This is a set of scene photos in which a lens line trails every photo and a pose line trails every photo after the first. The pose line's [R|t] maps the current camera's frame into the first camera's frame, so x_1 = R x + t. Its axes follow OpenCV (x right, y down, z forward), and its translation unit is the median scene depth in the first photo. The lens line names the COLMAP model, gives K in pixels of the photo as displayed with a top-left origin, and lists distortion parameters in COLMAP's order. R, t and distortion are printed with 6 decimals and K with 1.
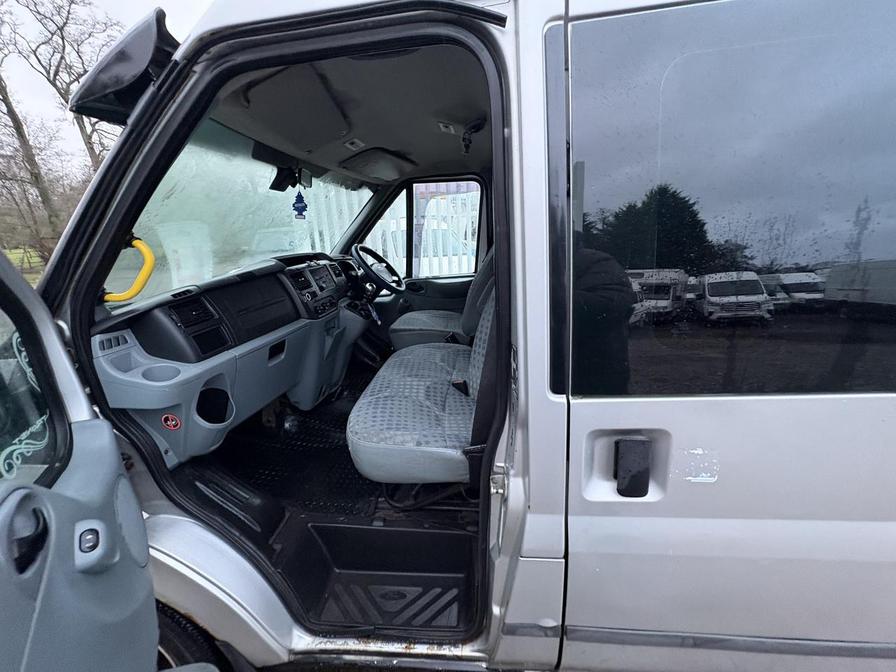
lens RADIAL K [[357.3, 0, 447.5], [0, 357.3, 335.7], [0, 0, 1]] dist [0.000563, -0.000128]
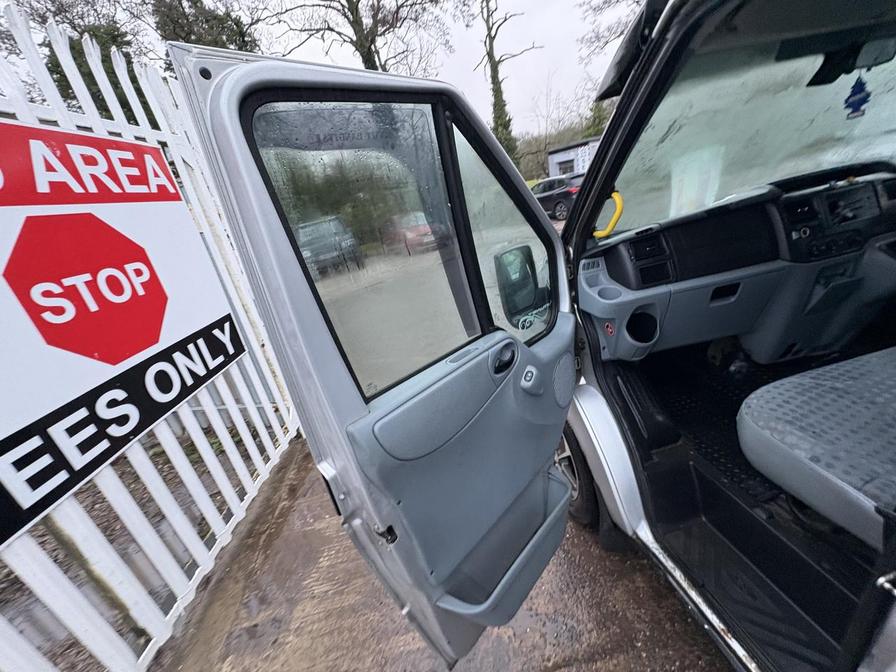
lens RADIAL K [[357.3, 0, 447.5], [0, 357.3, 335.7], [0, 0, 1]] dist [0.000563, -0.000128]
pose [[0.260033, 0.337442, -0.904719, 0.184169], [-0.090054, 0.941341, 0.325218, -0.073223], [0.961391, -0.003094, 0.275168, 0.015971]]
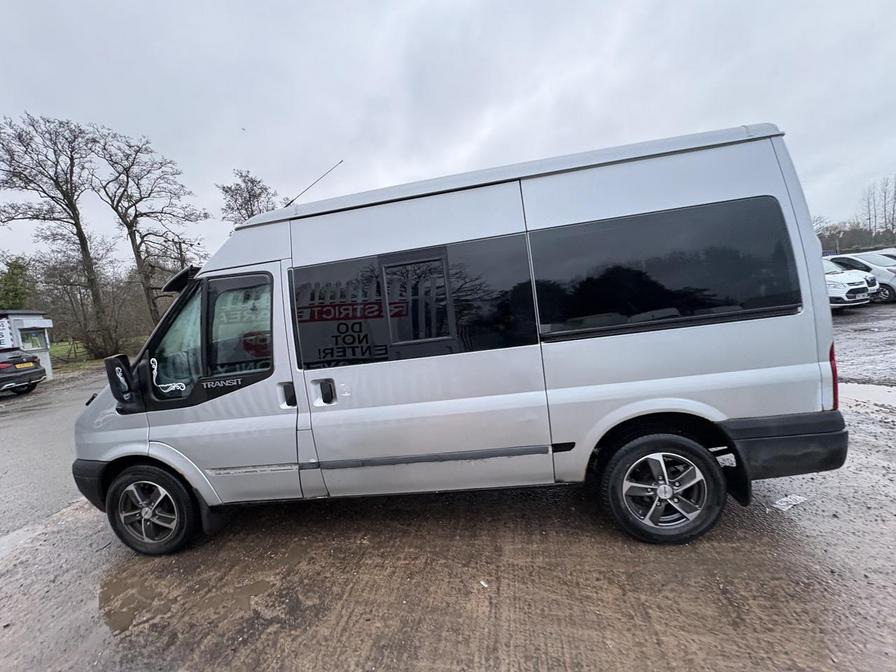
lens RADIAL K [[352.8, 0, 447.6], [0, 352.8, 339.3], [0, 0, 1]] dist [-0.000195, -0.000133]
pose [[0.998300, -0.050802, -0.028560, 0.742319], [0.044621, 0.981502, -0.186178, 0.233245], [0.037490, 0.184587, 0.982101, -0.913606]]
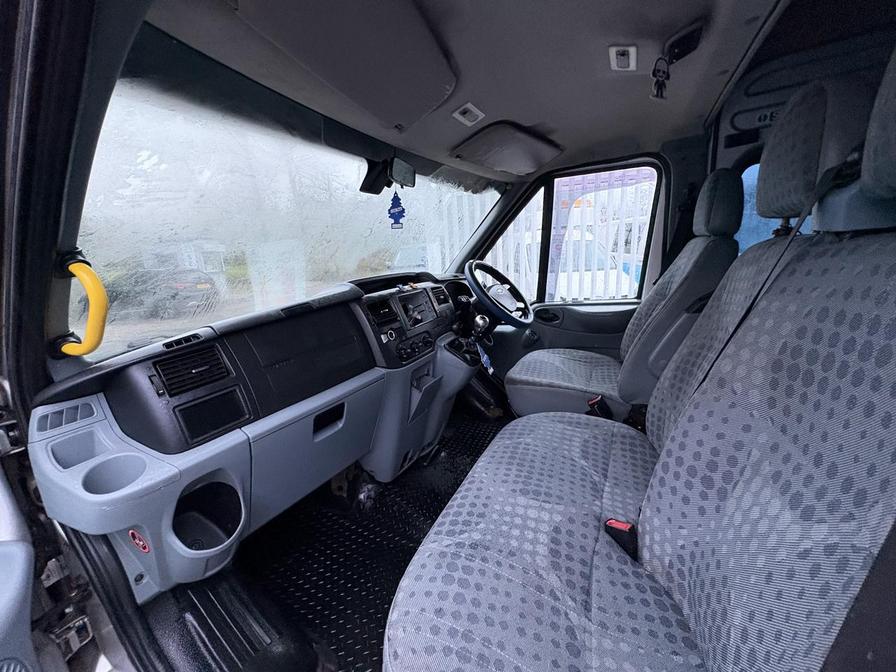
lens RADIAL K [[357.3, 0, 447.5], [0, 357.3, 335.7], [0, 0, 1]] dist [0.000563, -0.000128]
pose [[0.933433, 0.064311, -0.352941, -0.028824], [-0.076698, 0.996829, -0.021208, -0.093088], [0.350458, 0.046866, 0.935405, 0.339440]]
